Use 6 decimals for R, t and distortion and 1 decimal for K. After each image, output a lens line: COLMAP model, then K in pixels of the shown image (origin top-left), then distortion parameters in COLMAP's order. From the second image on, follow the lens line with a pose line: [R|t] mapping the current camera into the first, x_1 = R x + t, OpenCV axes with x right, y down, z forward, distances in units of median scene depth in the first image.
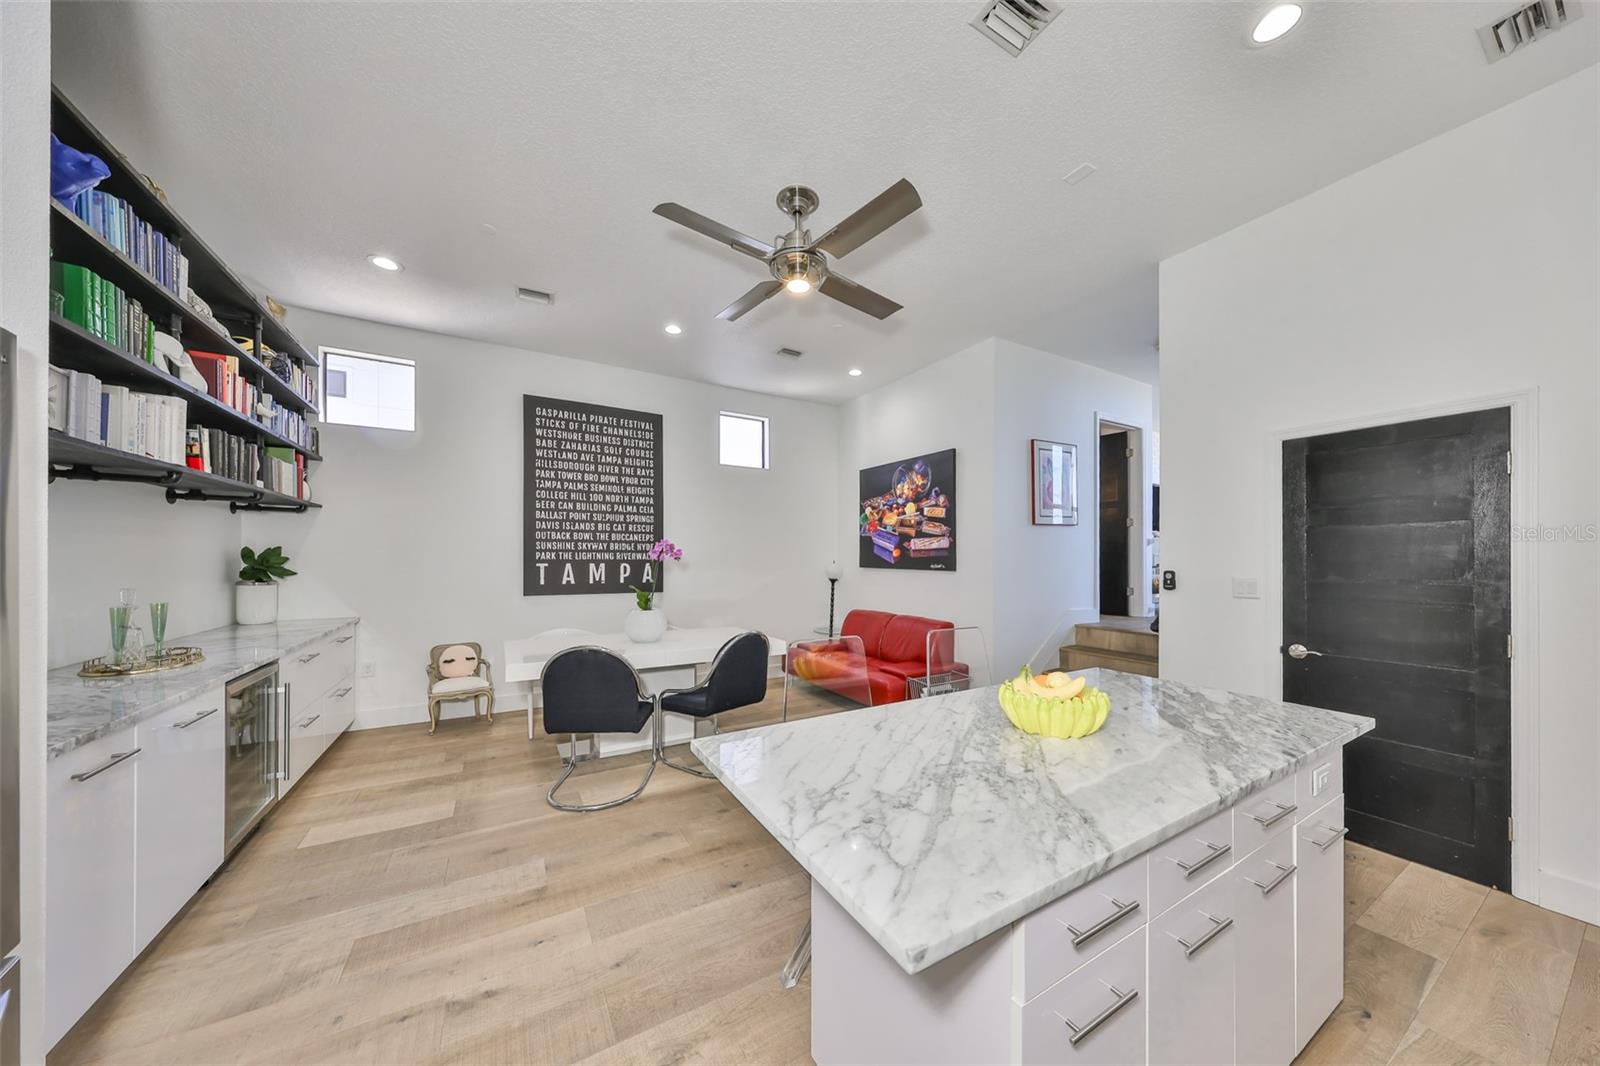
lens RADIAL K [[508.2, 0, 803.6], [0, 508.2, 558.7], [0, 0, 1]] dist [-0.000514, 0.000698]
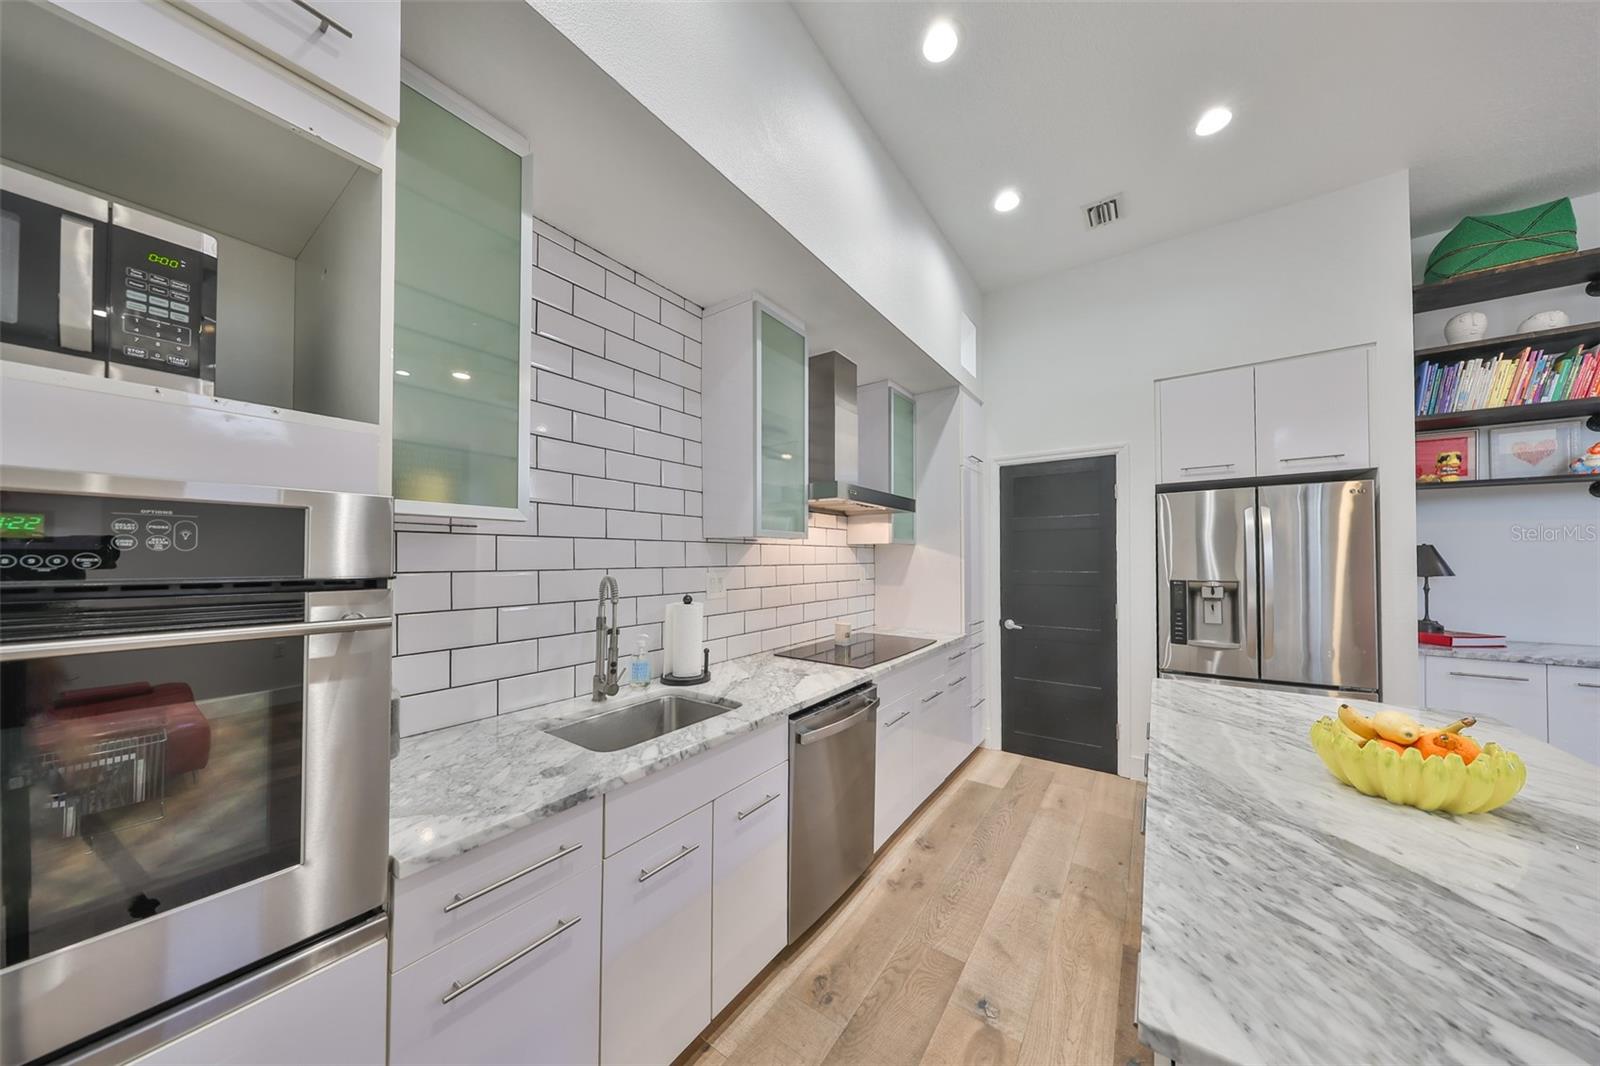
lens RADIAL K [[508.2, 0, 800.7], [0, 508.2, 553.1], [0, 0, 1]] dist [-0.000514, 0.000698]
pose [[-0.914764, -0.004930, -0.403959, 0.478586], [0.000590, 0.999908, -0.013538, 0.002729], [0.403988, -0.012623, -0.914677, 0.403915]]
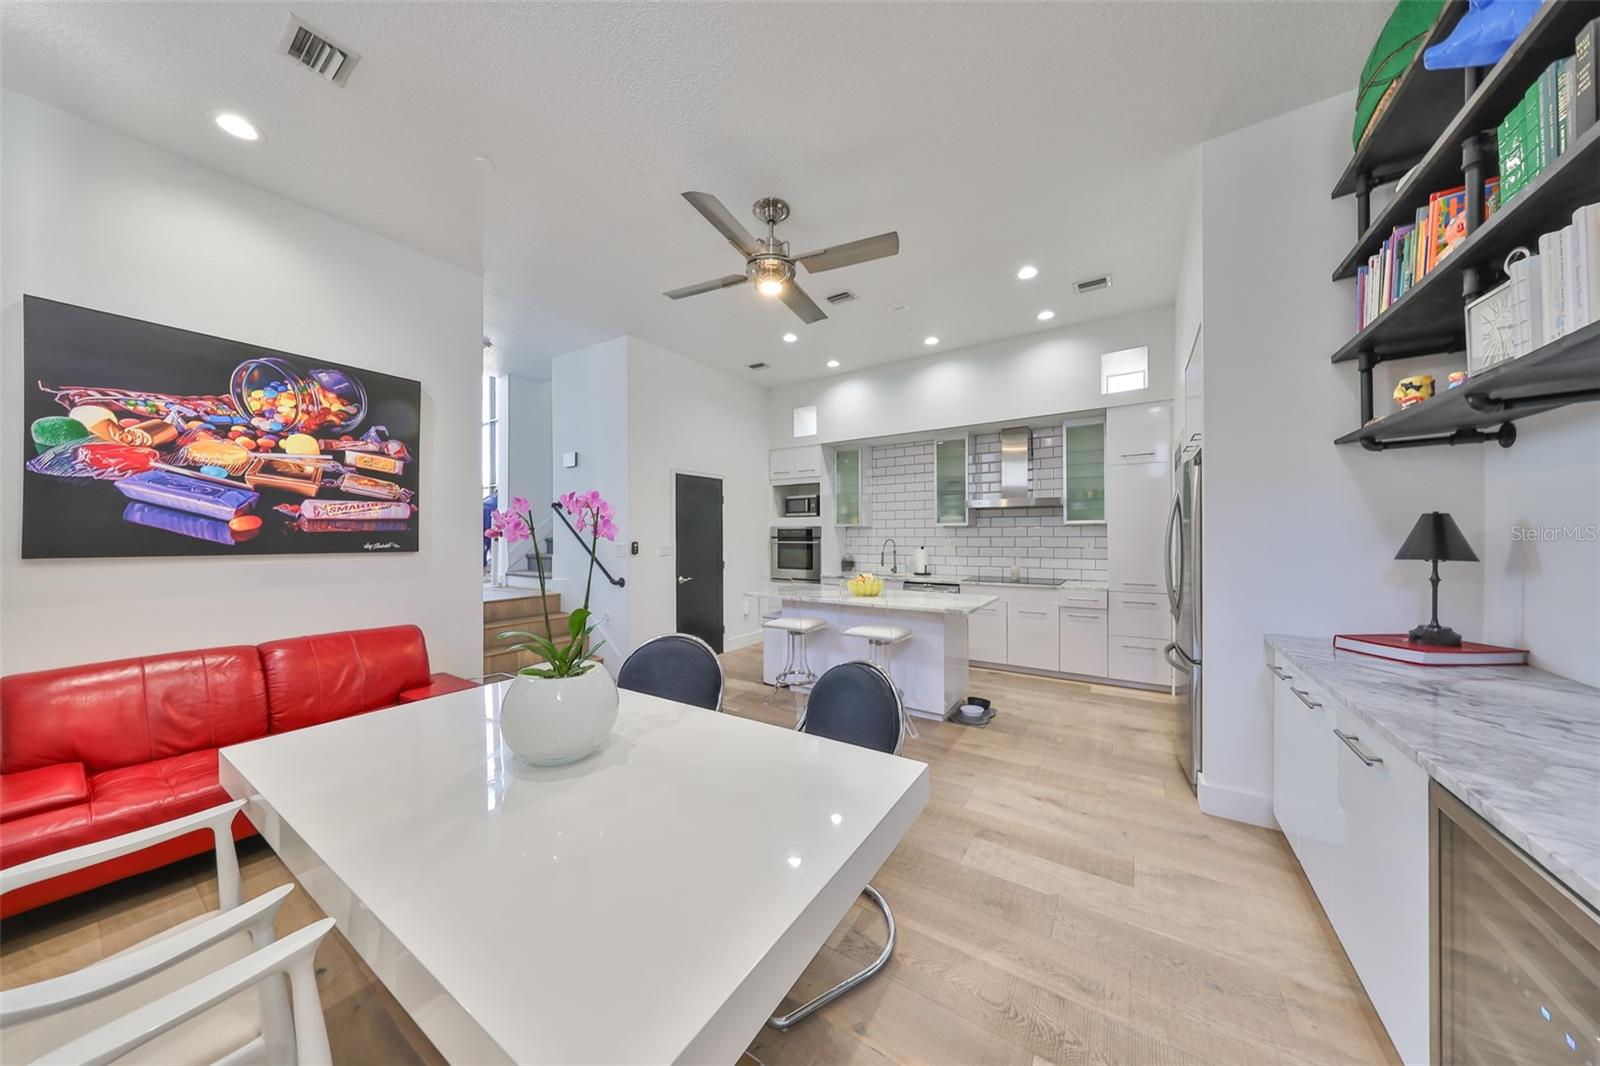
lens RADIAL K [[508.2, 0, 823.0], [0, 508.2, 534.9], [0, 0, 1]] dist [-0.000514, 0.000698]
pose [[-0.467297, -0.001518, 0.884099, -0.563515], [0.002120, 0.999994, 0.002838, -0.000085], [-0.884098, 0.003201, -0.467291, 0.770144]]
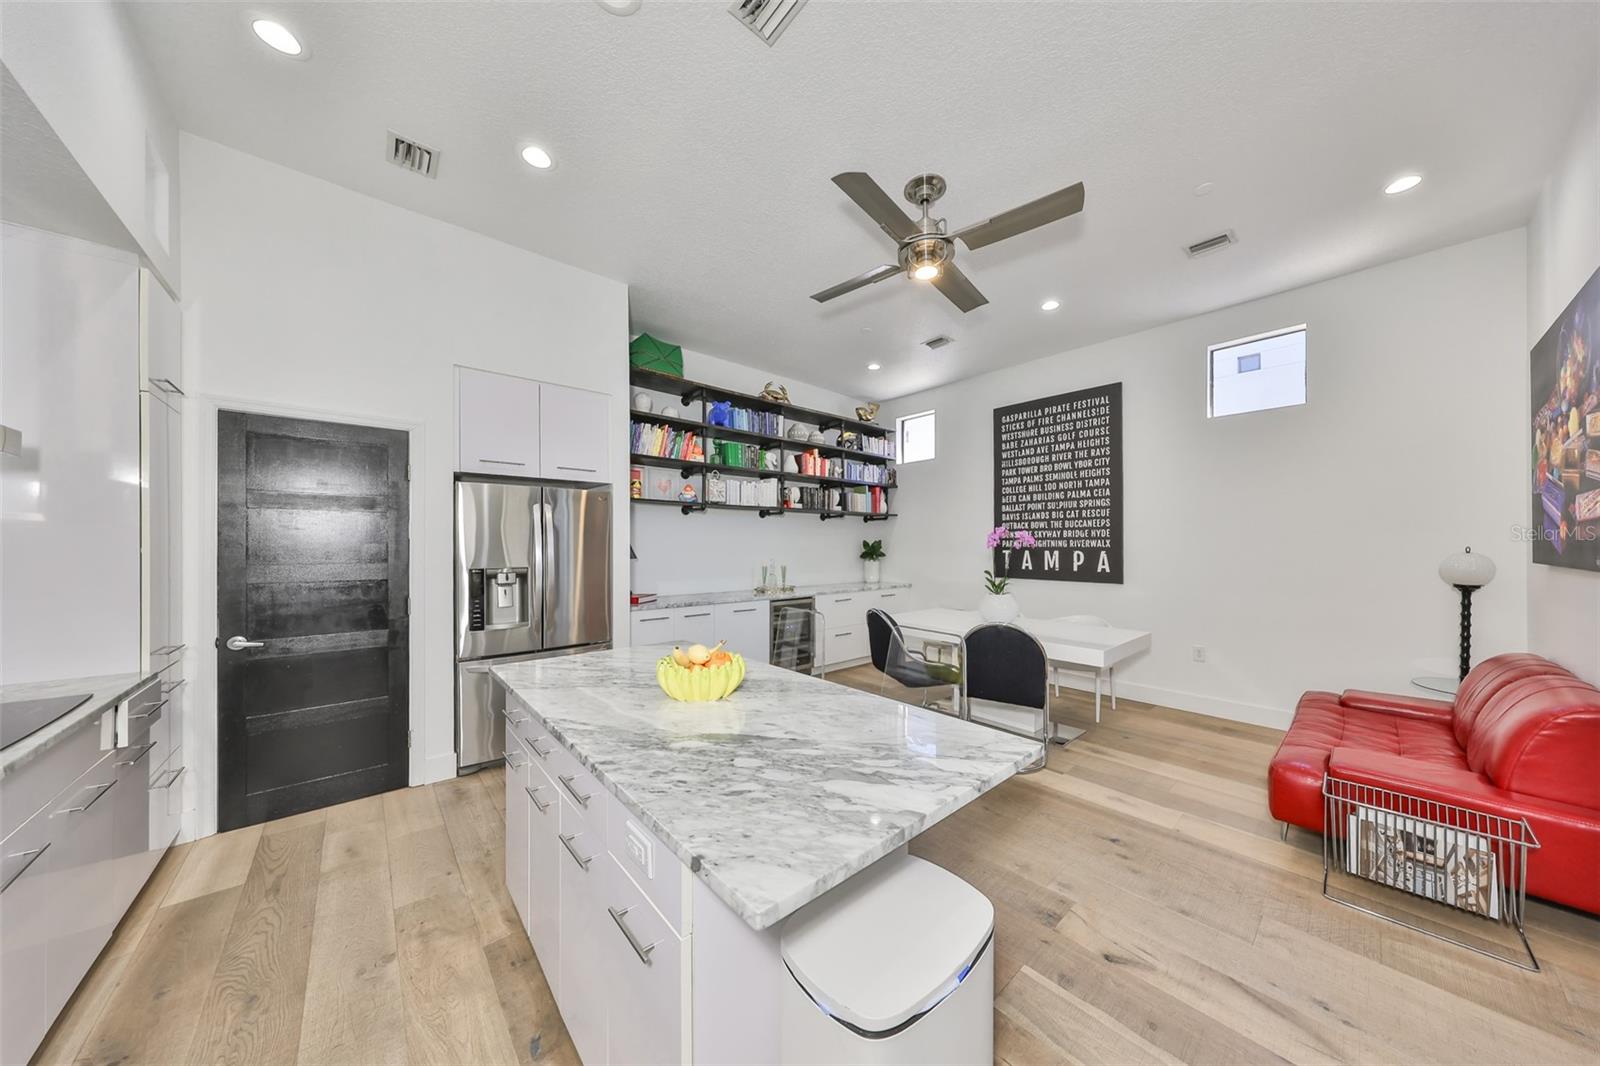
lens RADIAL K [[508.2, 0, 805.1], [0, 508.2, 546.7], [0, 0, 1]] dist [-0.000514, 0.000698]
pose [[0.192448, -0.002299, -0.981304, 0.506361], [0.001501, 0.999997, -0.002048, 0.002482], [0.981306, -0.001079, 0.192451, 0.313444]]
